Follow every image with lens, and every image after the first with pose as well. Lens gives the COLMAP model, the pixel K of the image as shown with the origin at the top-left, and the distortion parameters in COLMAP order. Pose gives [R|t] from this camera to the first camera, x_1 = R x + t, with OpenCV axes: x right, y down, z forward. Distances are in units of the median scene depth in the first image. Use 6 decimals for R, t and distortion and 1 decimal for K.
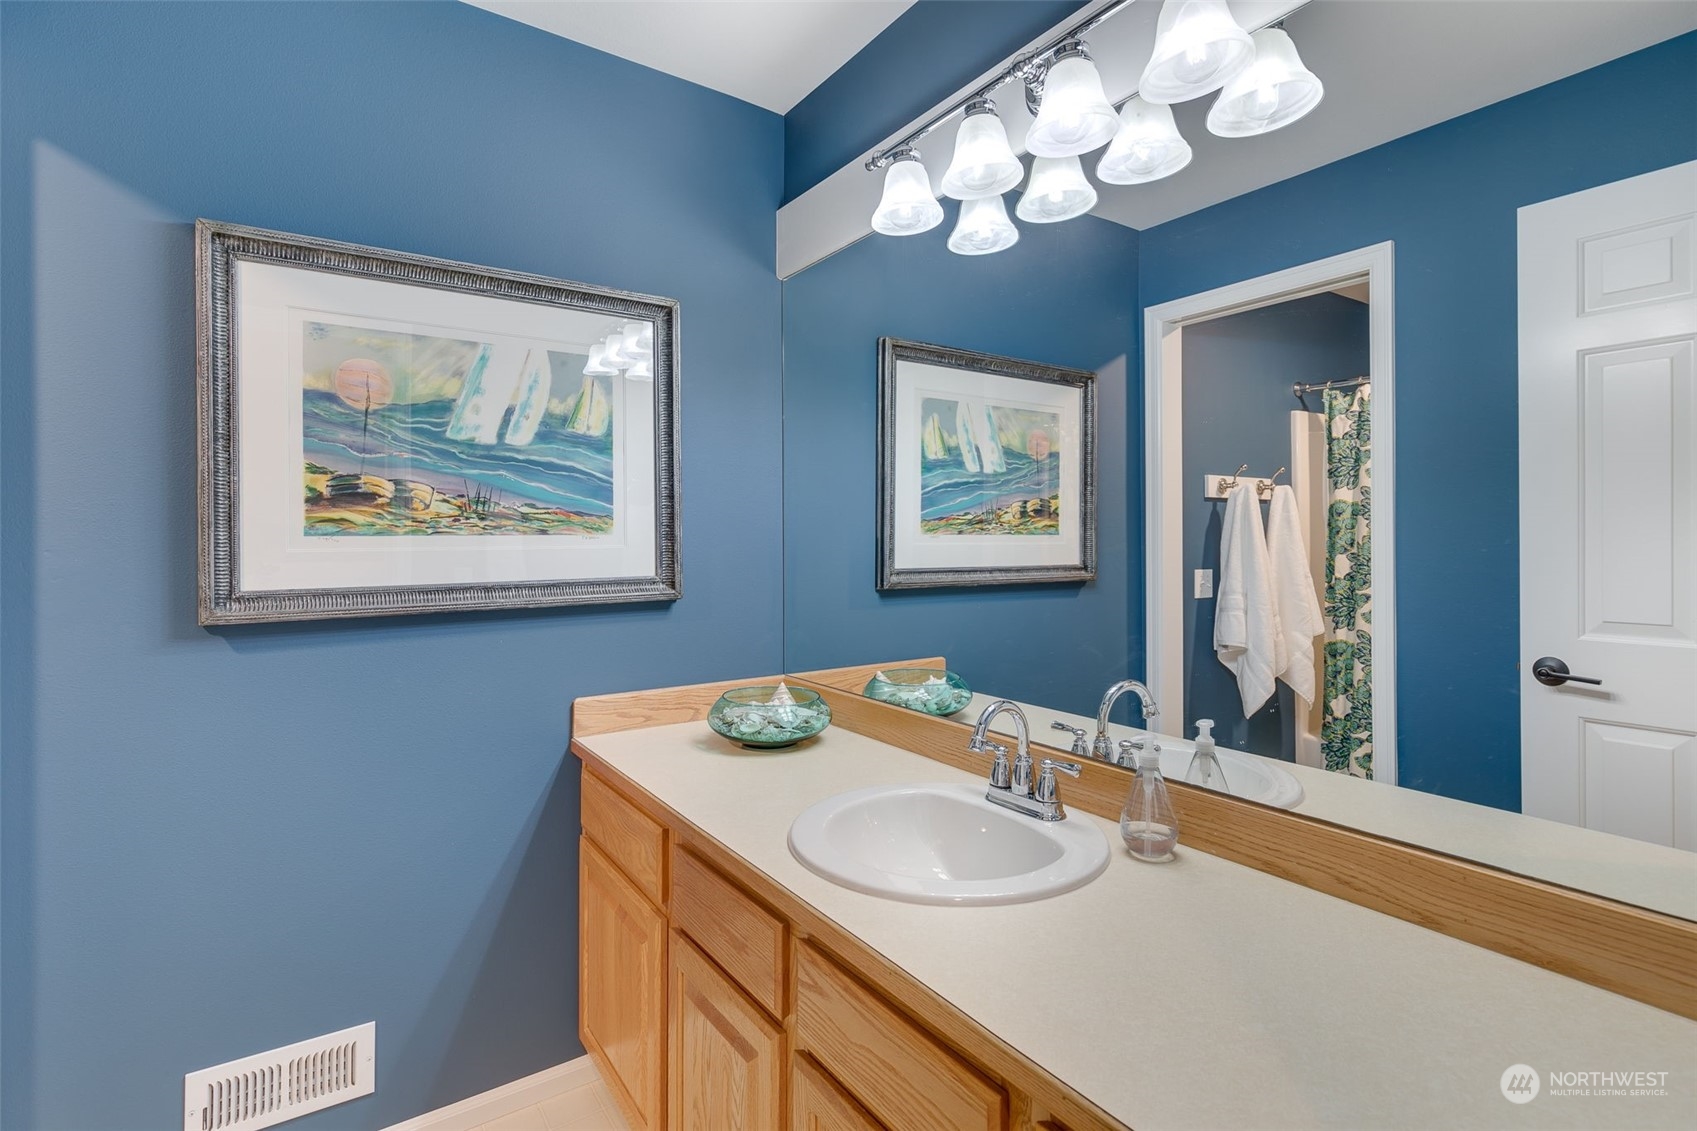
lens RADIAL K [[810.7, 0, 842.0], [0, 810.7, 546.9], [0, 0, 1]] dist [0.016293, -0.000105]
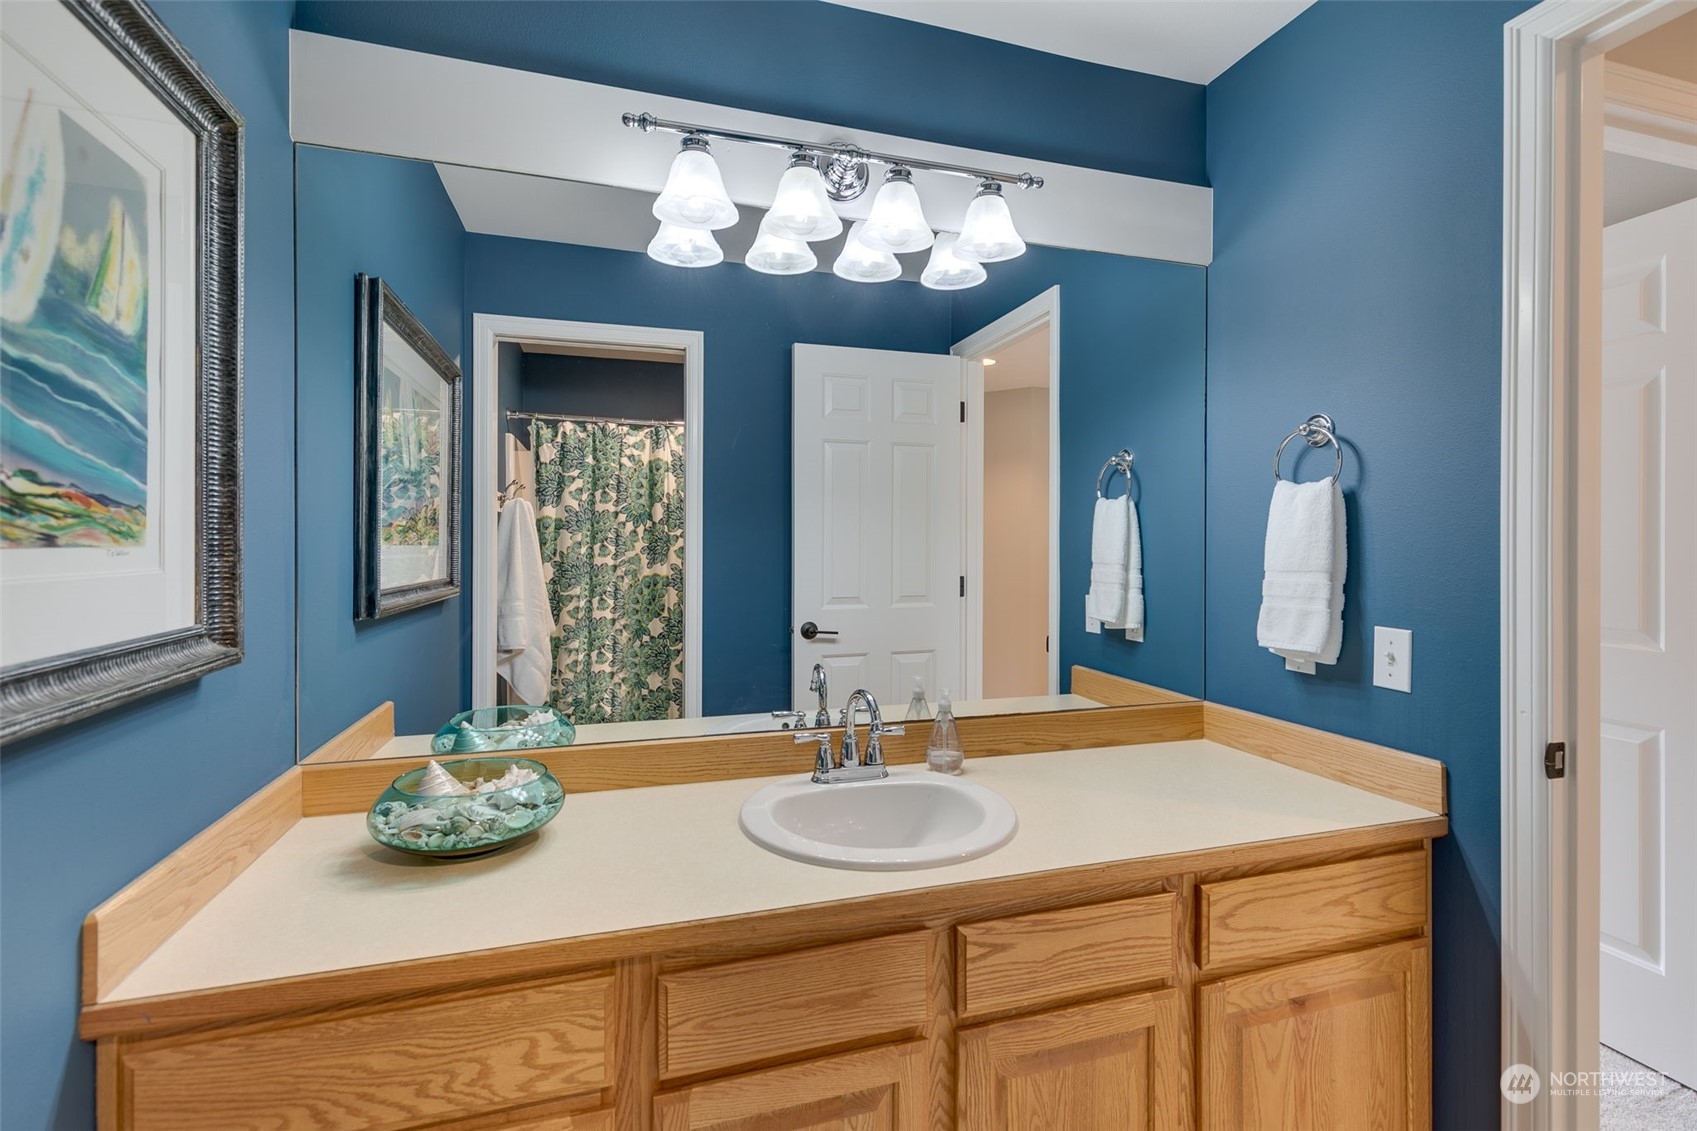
lens RADIAL K [[774.1, 0, 850.6], [0, 774.1, 558.4], [0, 0, 1]] dist [0.001889, 0.000215]
pose [[0.296398, -0.013142, 0.954974, -0.603471], [0.008204, 0.999903, 0.011214, -0.009801], [-0.955029, 0.004510, 0.296477, 0.470240]]
